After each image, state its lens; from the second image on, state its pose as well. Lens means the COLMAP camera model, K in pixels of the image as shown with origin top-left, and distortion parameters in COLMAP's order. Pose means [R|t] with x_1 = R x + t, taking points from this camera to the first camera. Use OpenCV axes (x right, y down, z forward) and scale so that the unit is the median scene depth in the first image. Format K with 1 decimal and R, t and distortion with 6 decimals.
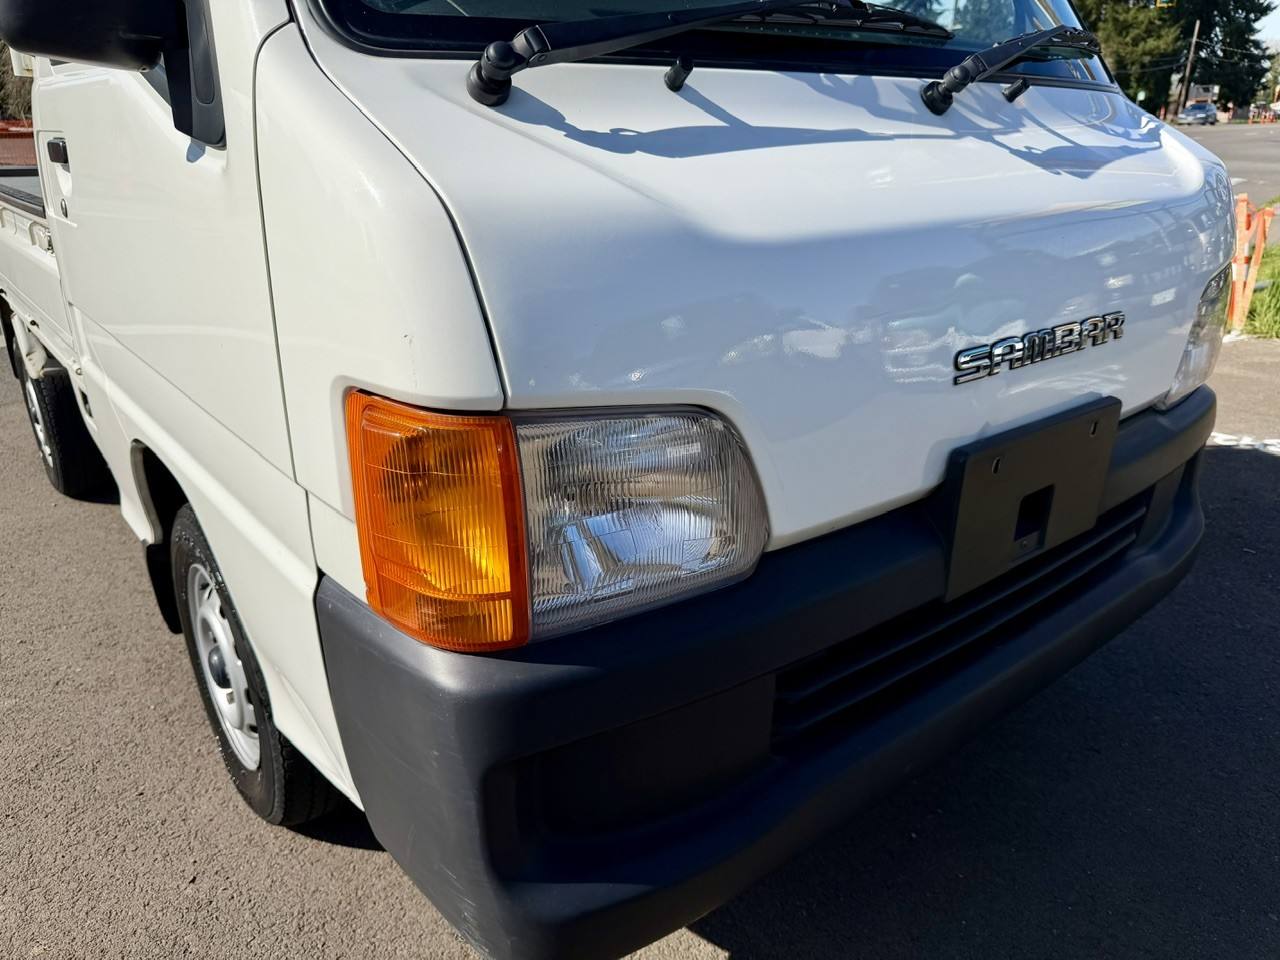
lens RADIAL K [[907.6, 0, 637.7], [0, 907.6, 482.1], [0, 0, 1]] dist [0.026786, -0.039897]
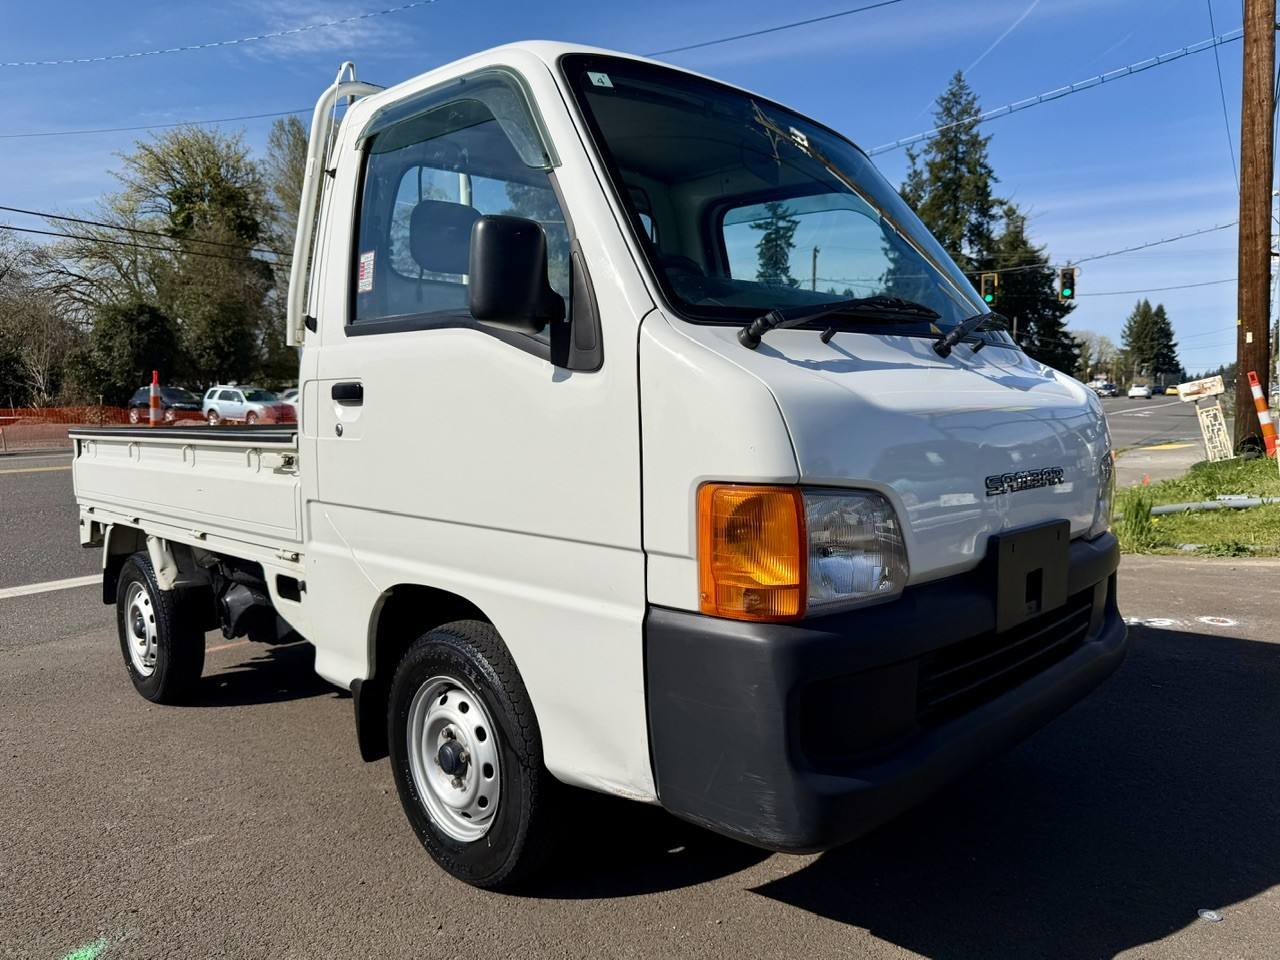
lens RADIAL K [[907.6, 0, 638.5], [0, 907.6, 479.5], [0, 0, 1]] dist [0.026786, -0.039897]
pose [[0.993373, -0.020945, 0.113014, -0.565672], [0.052940, 0.956124, -0.288139, 0.365673], [-0.102021, 0.292212, 0.950896, -0.673012]]
